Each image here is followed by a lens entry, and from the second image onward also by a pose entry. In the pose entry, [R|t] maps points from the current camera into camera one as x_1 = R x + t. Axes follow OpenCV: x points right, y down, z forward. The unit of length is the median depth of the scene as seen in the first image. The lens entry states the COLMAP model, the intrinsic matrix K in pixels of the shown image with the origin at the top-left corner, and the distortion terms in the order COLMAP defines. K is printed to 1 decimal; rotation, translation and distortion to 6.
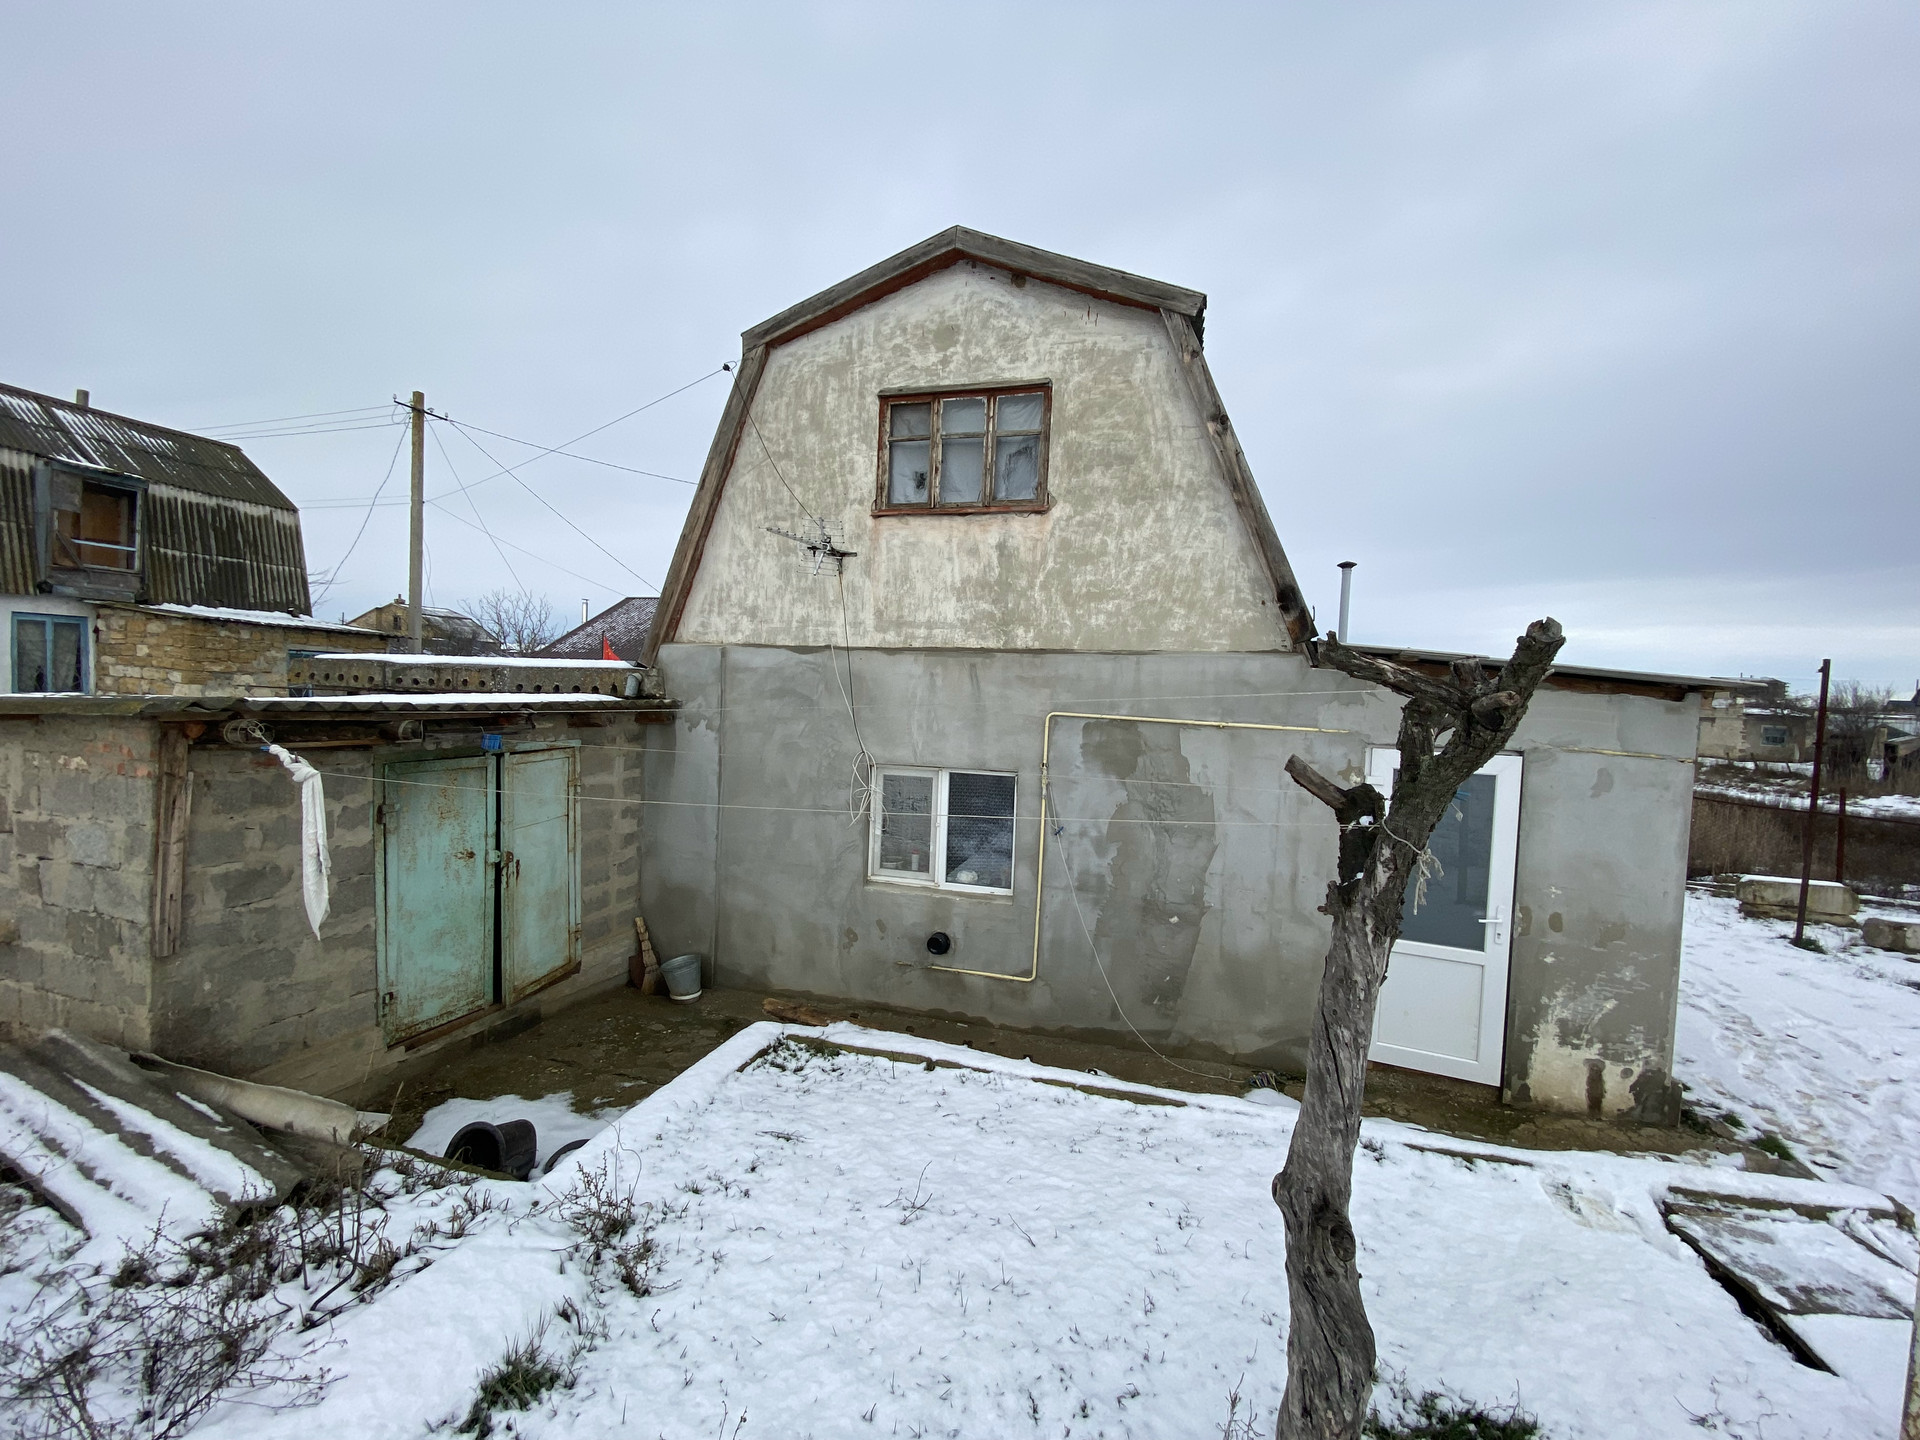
lens RADIAL K [[800.9, 0, 1021.1], [0, 800.9, 740.4], [0, 0, 1]] dist [0.039078, -0.039283]
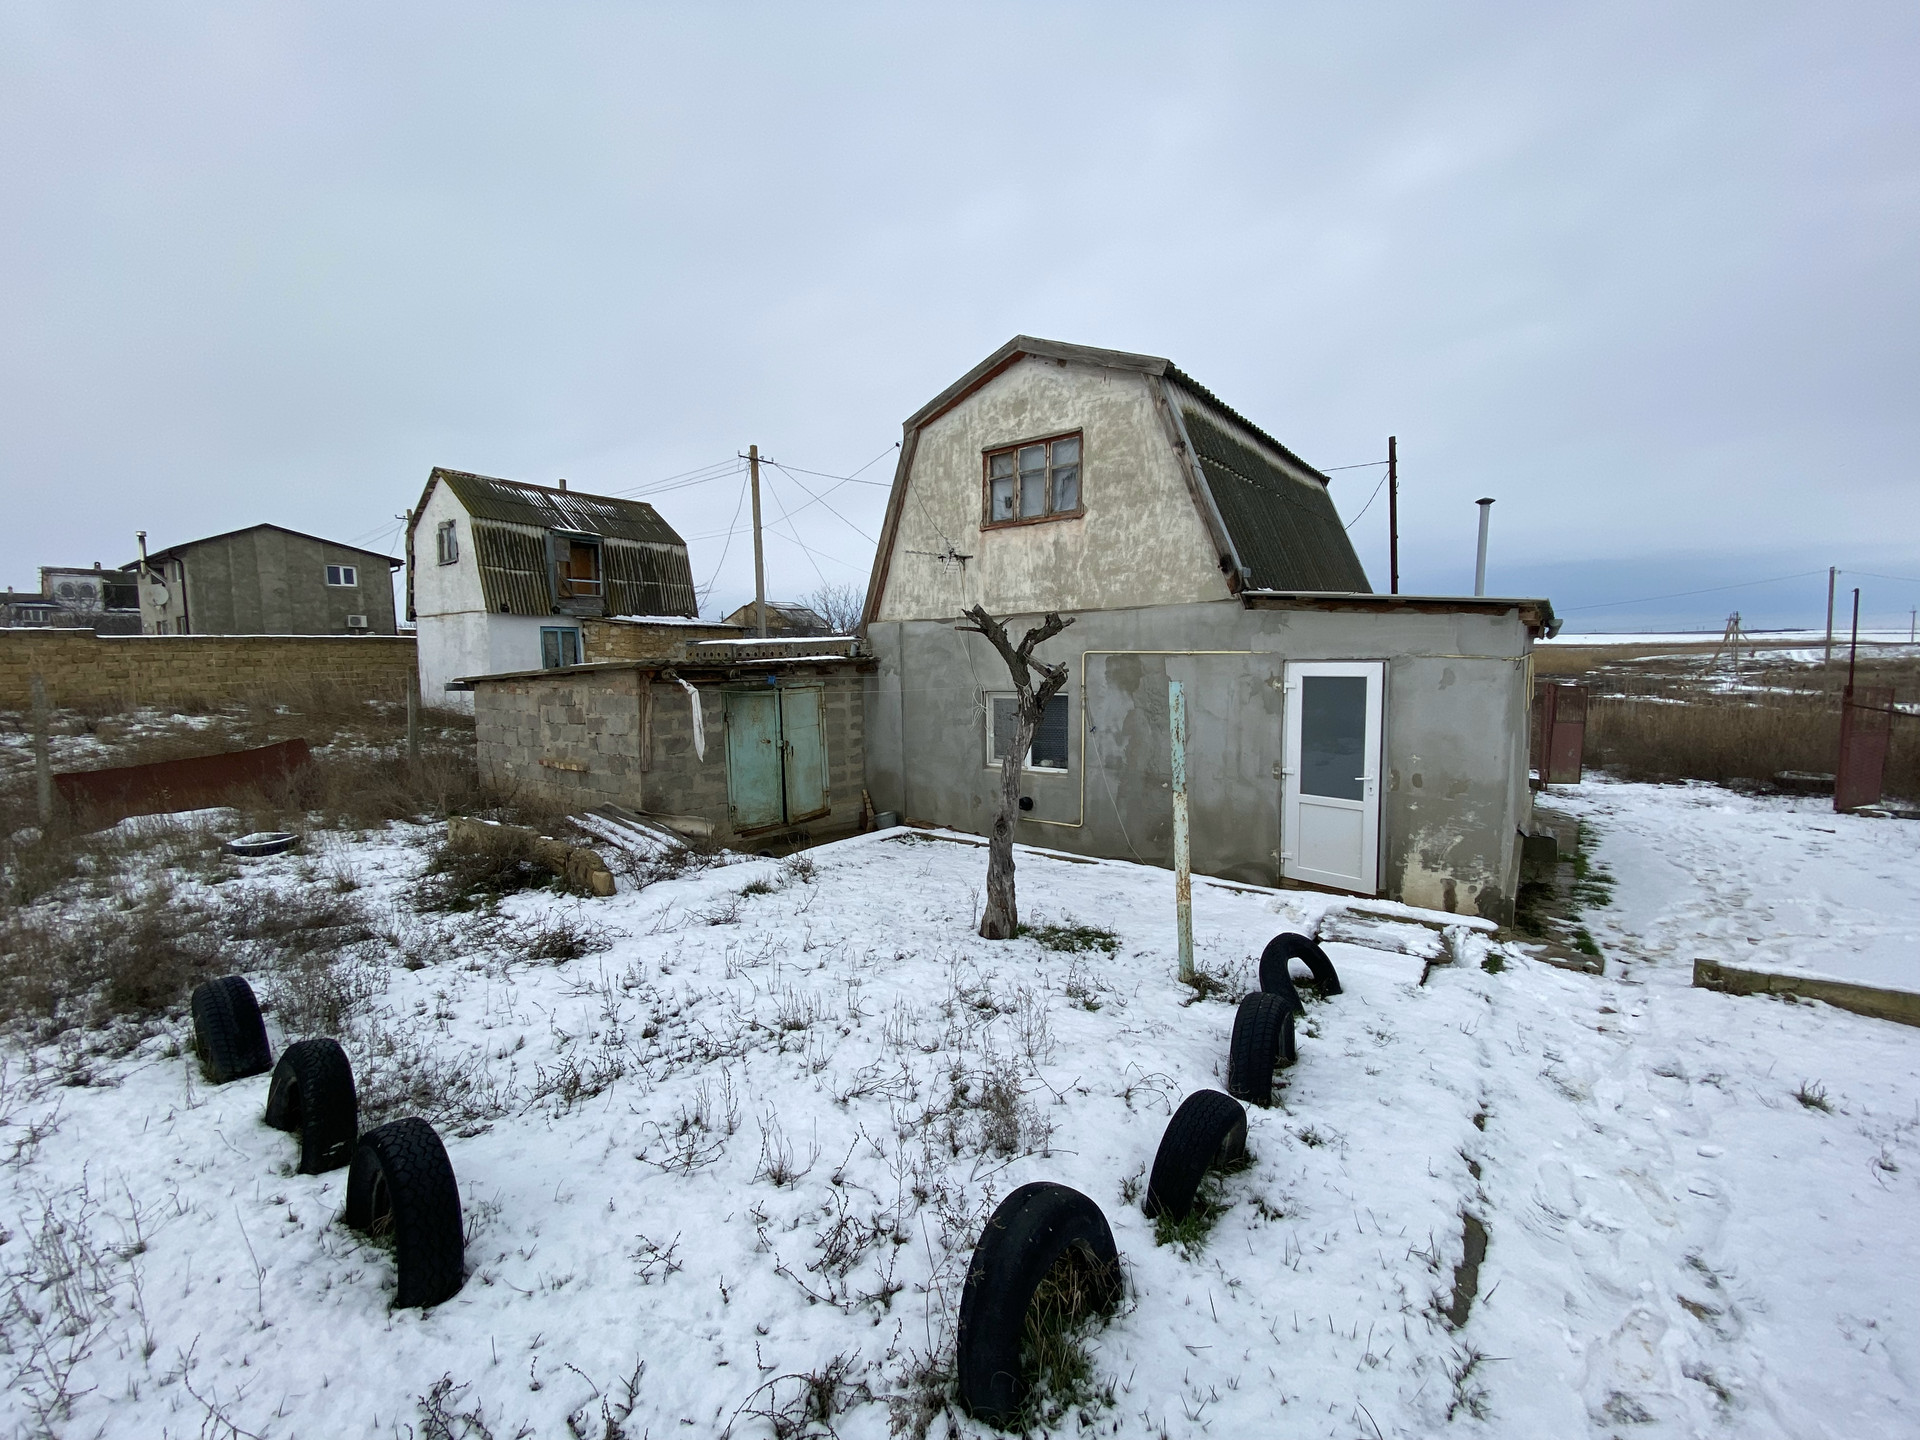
lens RADIAL K [[800.9, 0, 1021.1], [0, 800.9, 740.4], [0, 0, 1]] dist [0.039078, -0.039283]
pose [[0.938590, -0.016529, -0.344639, 0.431956], [0.033438, 0.998508, 0.043174, 0.062533], [0.343411, -0.052047, 0.937742, -0.464704]]
